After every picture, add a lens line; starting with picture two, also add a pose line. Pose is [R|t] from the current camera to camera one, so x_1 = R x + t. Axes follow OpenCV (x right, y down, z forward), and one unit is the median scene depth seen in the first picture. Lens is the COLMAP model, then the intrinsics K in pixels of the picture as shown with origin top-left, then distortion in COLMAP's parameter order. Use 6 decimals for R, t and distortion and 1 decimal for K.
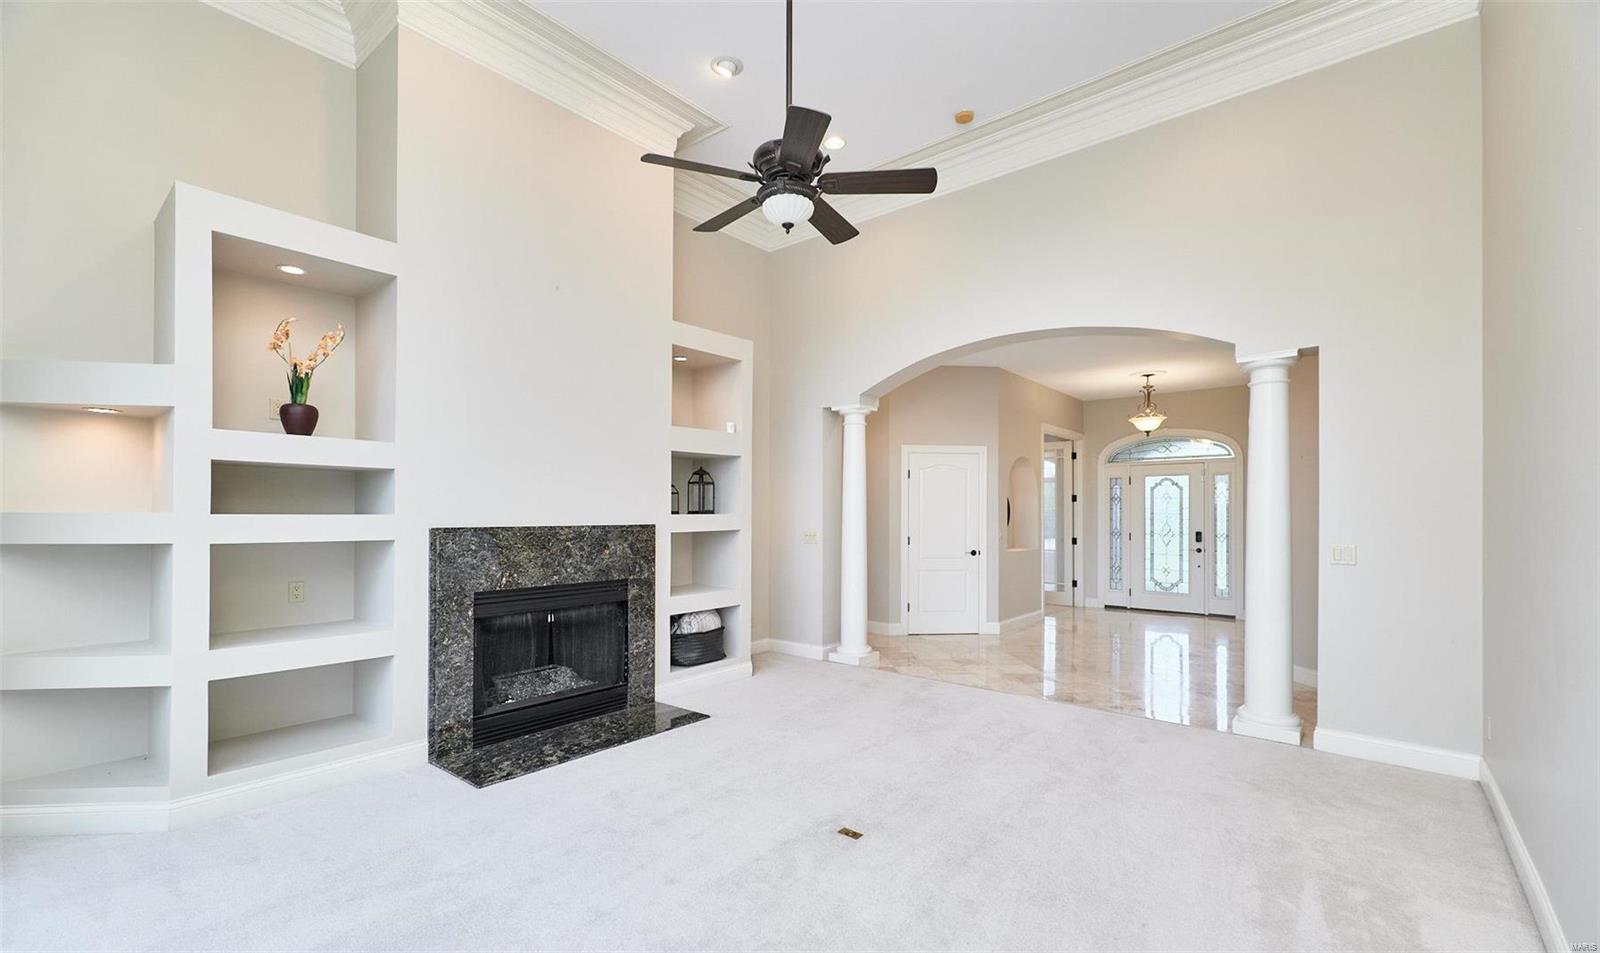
lens RADIAL K [[701.8, 0, 785.7], [0, 701.8, 509.2], [0, 0, 1]] dist [0.006499, 0.003252]
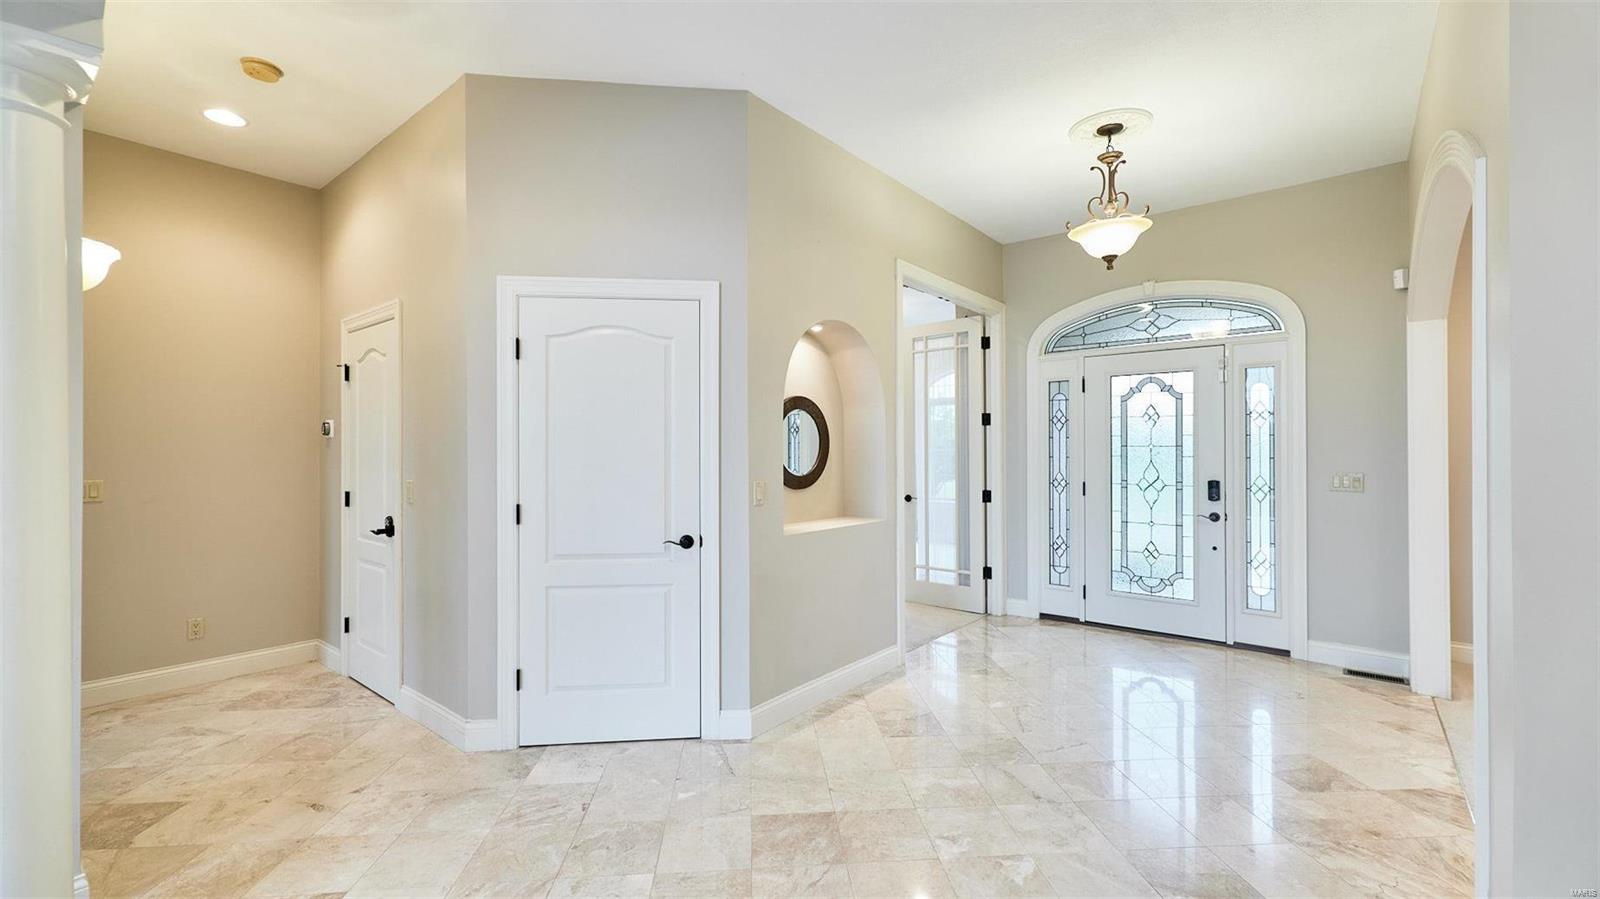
lens RADIAL K [[673.0, 0, 795.8], [0, 673.0, 450.4], [0, 0, 1]] dist [0.007347, 0.000030]
pose [[0.999953, -0.006372, 0.007248, 0.271583], [0.006325, 0.999959, 0.006543, 0.004880], [-0.007289, -0.006496, 0.999952, 0.497101]]
